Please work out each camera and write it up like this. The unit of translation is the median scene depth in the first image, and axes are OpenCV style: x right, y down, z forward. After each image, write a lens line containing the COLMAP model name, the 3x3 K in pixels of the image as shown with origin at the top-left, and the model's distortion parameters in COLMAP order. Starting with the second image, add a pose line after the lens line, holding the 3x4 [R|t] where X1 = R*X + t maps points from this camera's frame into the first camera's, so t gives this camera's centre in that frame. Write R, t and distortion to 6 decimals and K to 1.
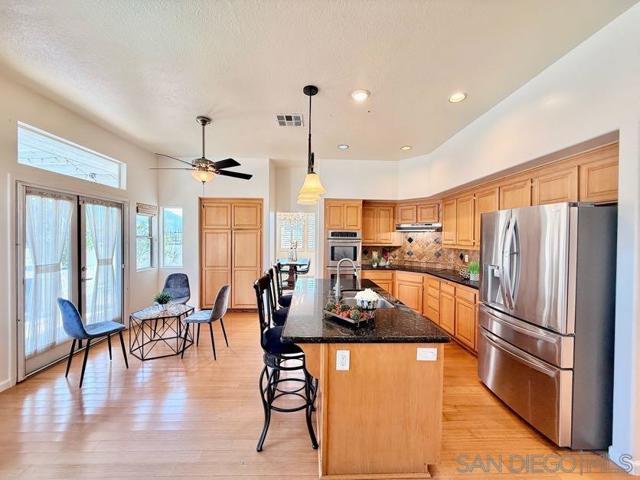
lens RADIAL K [[255.3, 0, 317.0], [0, 255.3, 239.1], [0, 0, 1]] dist [0.000392, -0.000034]
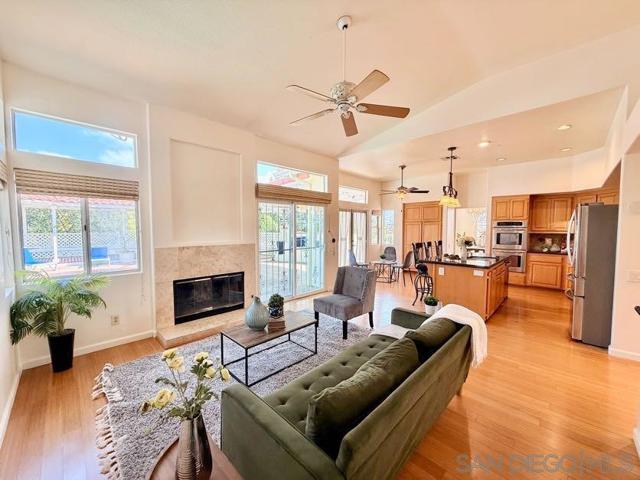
lens RADIAL K [[255.1, 0, 318.3], [0, 255.1, 240.9], [0, 0, 1]] dist [-0.000582, -0.000006]
pose [[0.696627, 0.028228, -0.716878, 0.401581], [-0.000732, 0.999253, 0.038635, 0.020479], [0.717434, -0.026390, 0.696127, -0.641741]]
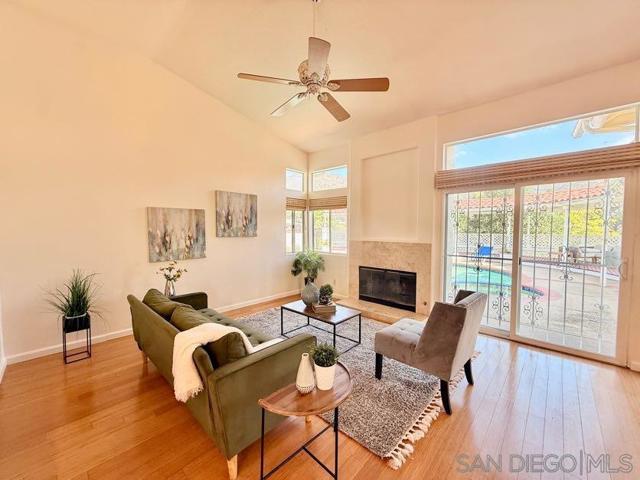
lens RADIAL K [[255.3, 0, 317.0], [0, 255.3, 239.1], [0, 0, 1]] dist [0.000392, -0.000034]
pose [[-0.701853, 0.016051, -0.712141, 0.393220], [-0.014731, 0.999205, 0.037039, 0.028305], [0.712169, 0.036486, -0.701059, 0.199989]]
